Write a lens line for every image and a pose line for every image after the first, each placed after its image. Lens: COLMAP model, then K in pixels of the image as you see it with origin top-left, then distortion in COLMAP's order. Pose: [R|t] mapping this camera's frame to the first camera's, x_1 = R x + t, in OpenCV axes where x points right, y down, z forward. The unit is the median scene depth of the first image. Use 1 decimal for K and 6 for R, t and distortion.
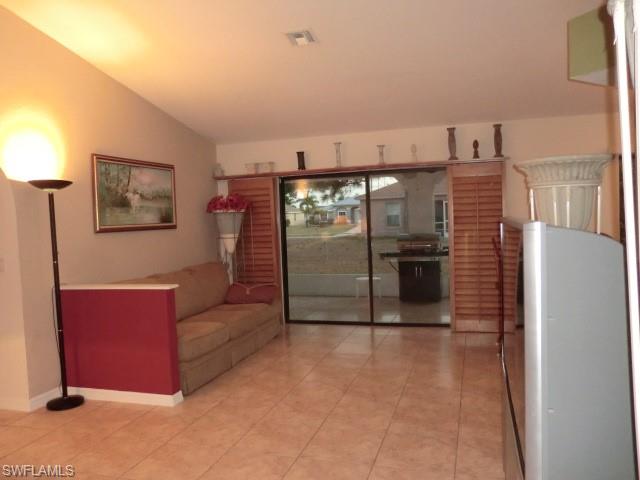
lens RADIAL K [[511.2, 0, 319.9], [0, 511.2, 237.4], [0, 0, 1]] dist [-0.081232, 0.027835]
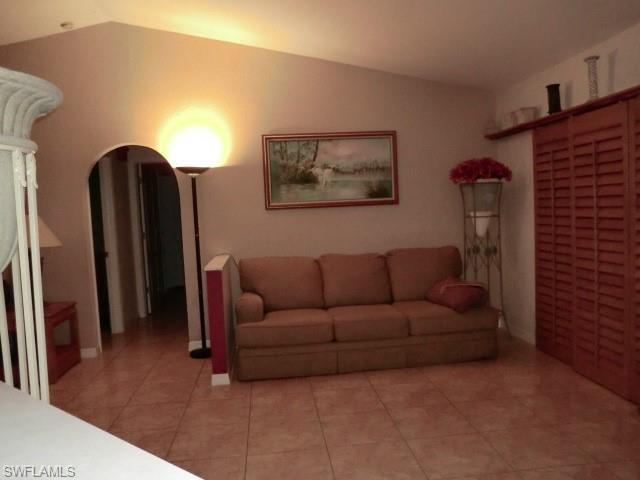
lens RADIAL K [[511.2, 0, 319.1], [0, 511.2, 243.0], [0, 0, 1]] dist [-0.081232, 0.027835]
pose [[0.394673, 0.093277, -0.914075, 0.530112], [-0.006517, 0.995093, 0.098730, -0.041054], [0.918799, -0.033009, 0.393344, 0.602228]]
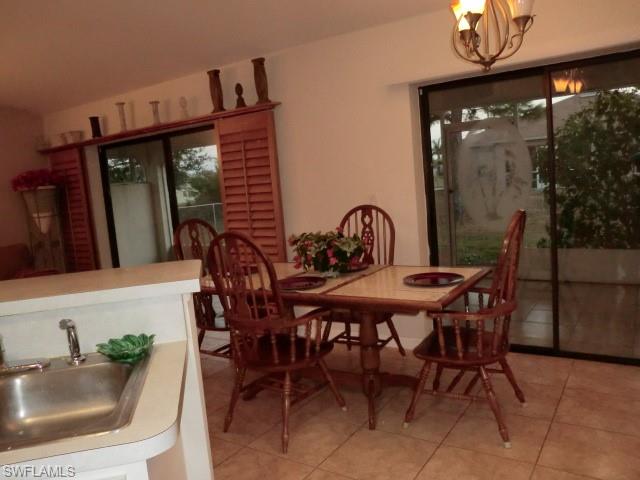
lens RADIAL K [[511.2, 0, 318.0], [0, 511.2, 240.3], [0, 0, 1]] dist [-0.081232, 0.027835]
pose [[0.960862, -0.007842, -0.276918, 0.700918], [0.034702, 0.995133, 0.092231, -0.029369], [0.274847, -0.098231, 0.956457, 0.326503]]
